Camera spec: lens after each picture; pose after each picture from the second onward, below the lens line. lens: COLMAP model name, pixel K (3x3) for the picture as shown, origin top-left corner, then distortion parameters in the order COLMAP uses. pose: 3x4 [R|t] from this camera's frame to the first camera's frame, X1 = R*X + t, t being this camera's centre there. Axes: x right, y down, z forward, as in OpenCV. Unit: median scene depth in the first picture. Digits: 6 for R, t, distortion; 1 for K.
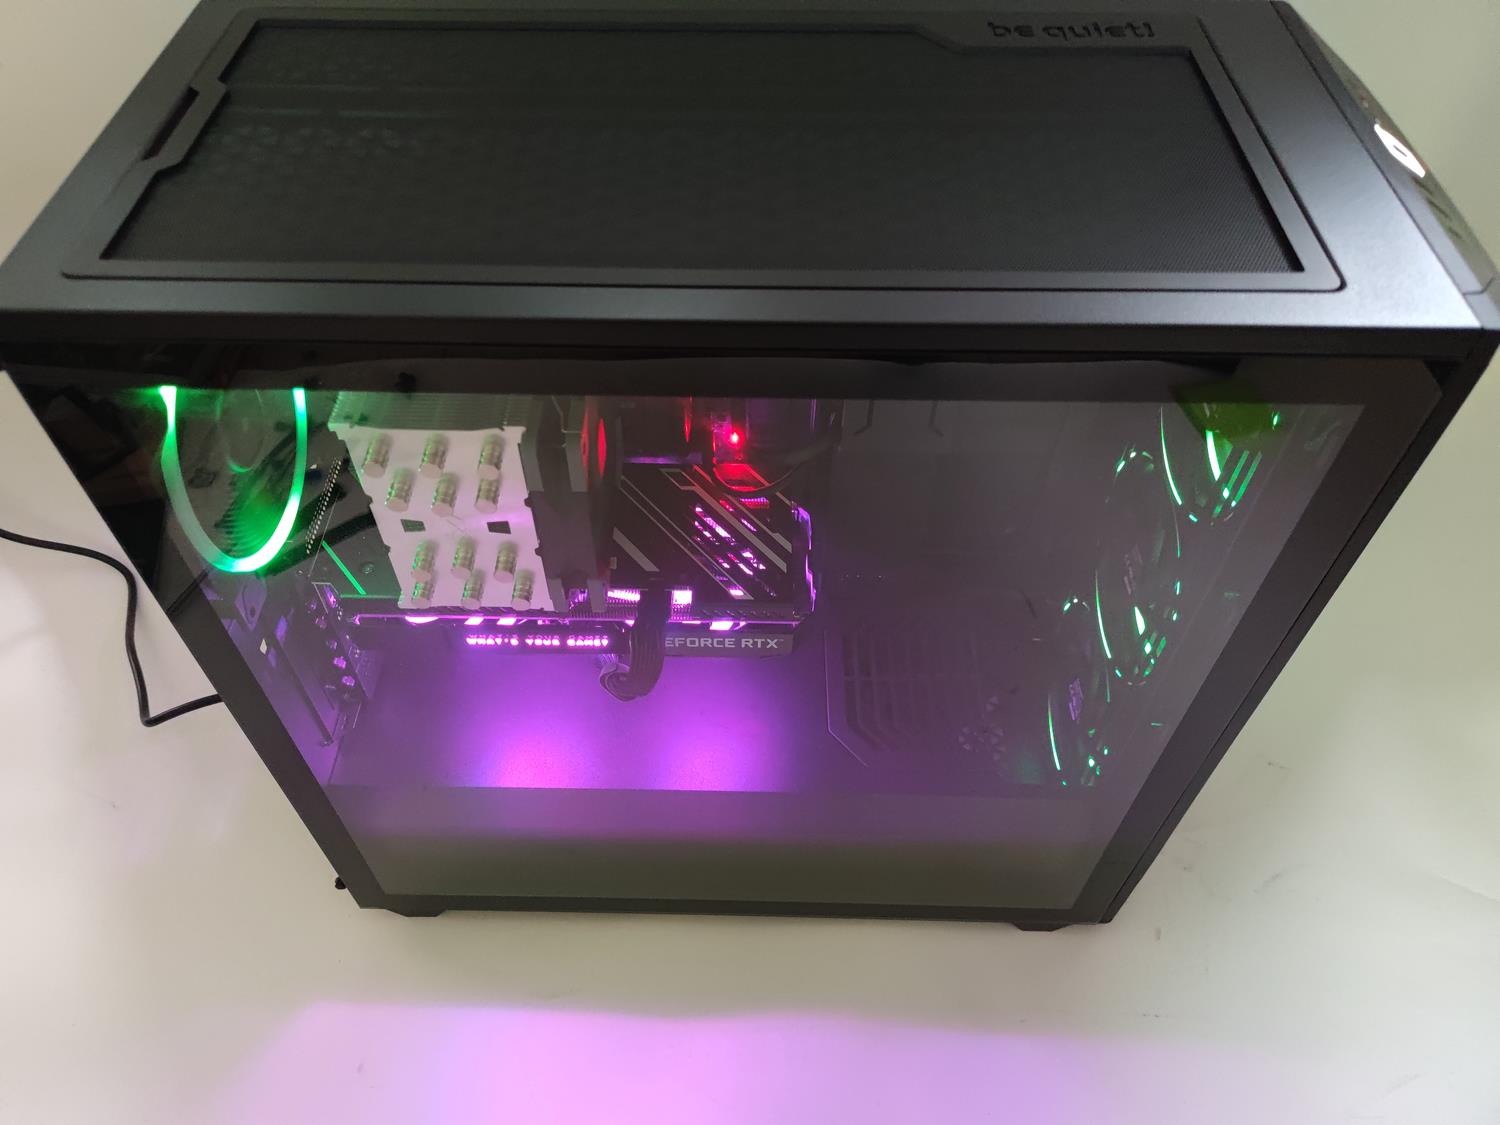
lens RADIAL K [[1130.2, 0, 744.3], [0, 1130.2, 561.5], [0, 0, 1]] dist [0.043820, -0.047201]
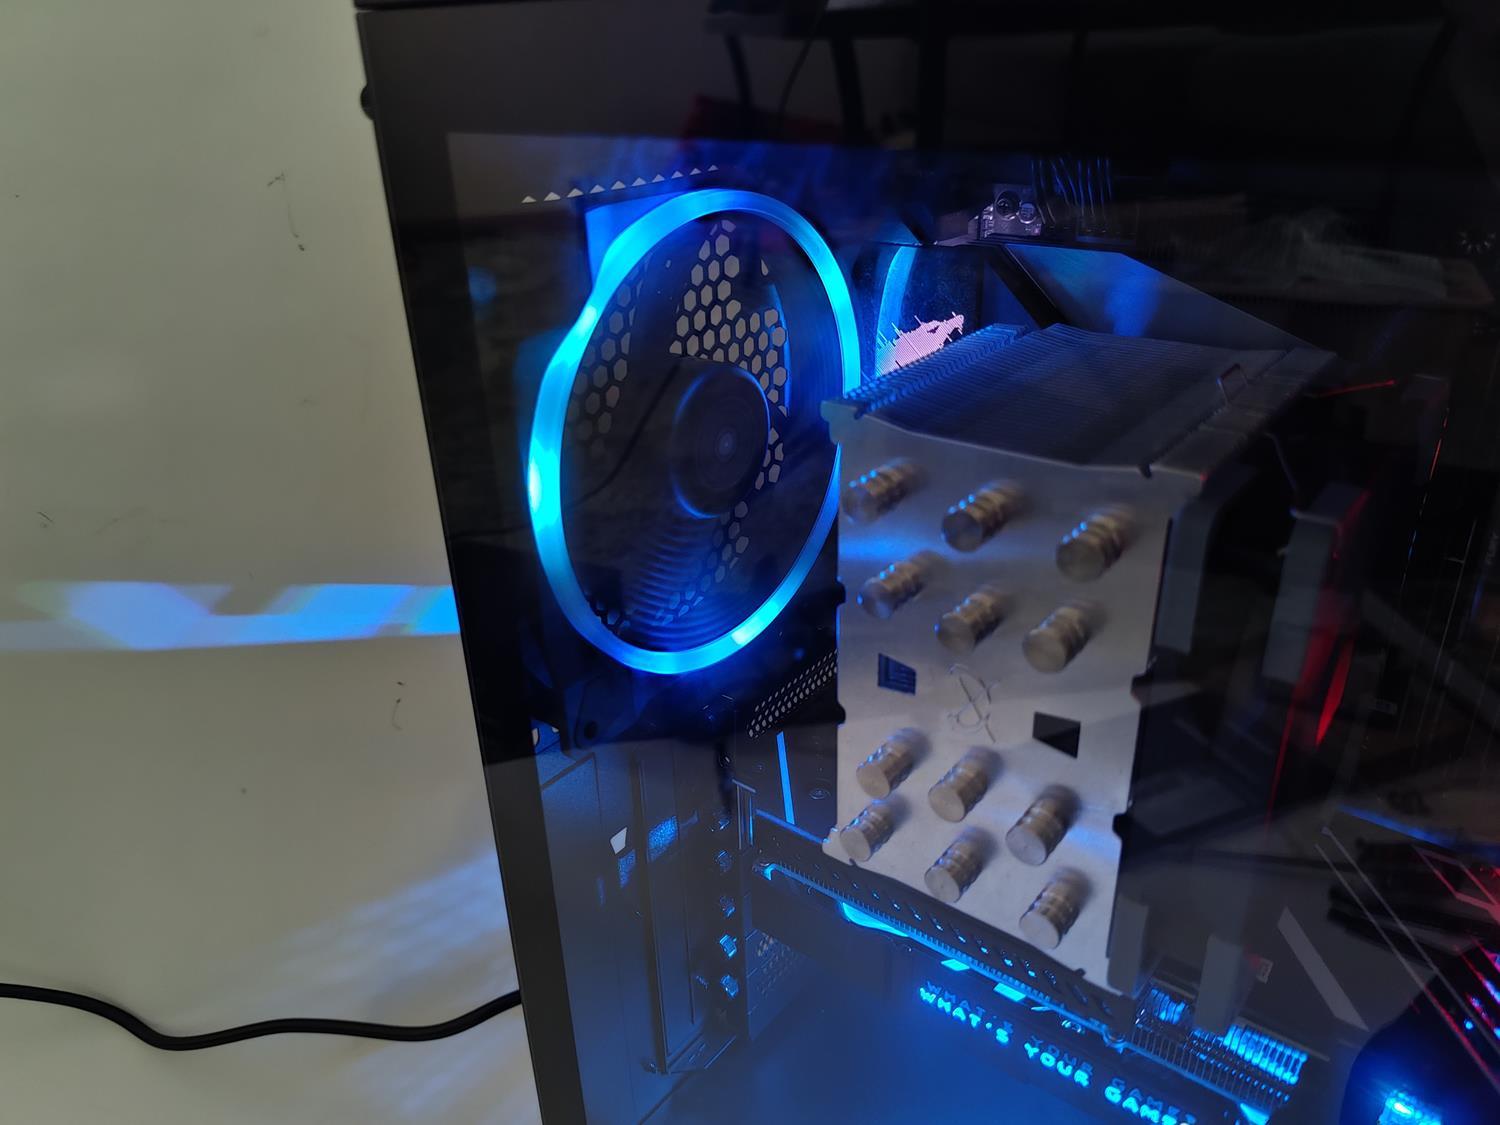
lens RADIAL K [[1130.2, 0, 752.2], [0, 1130.2, 566.0], [0, 0, 1]] dist [0.043820, -0.047201]
pose [[0.798038, 0.242748, -0.551552, -0.066279], [-0.442977, 0.856833, -0.263835, 0.076292], [0.408543, 0.454875, 0.791316, 0.474818]]
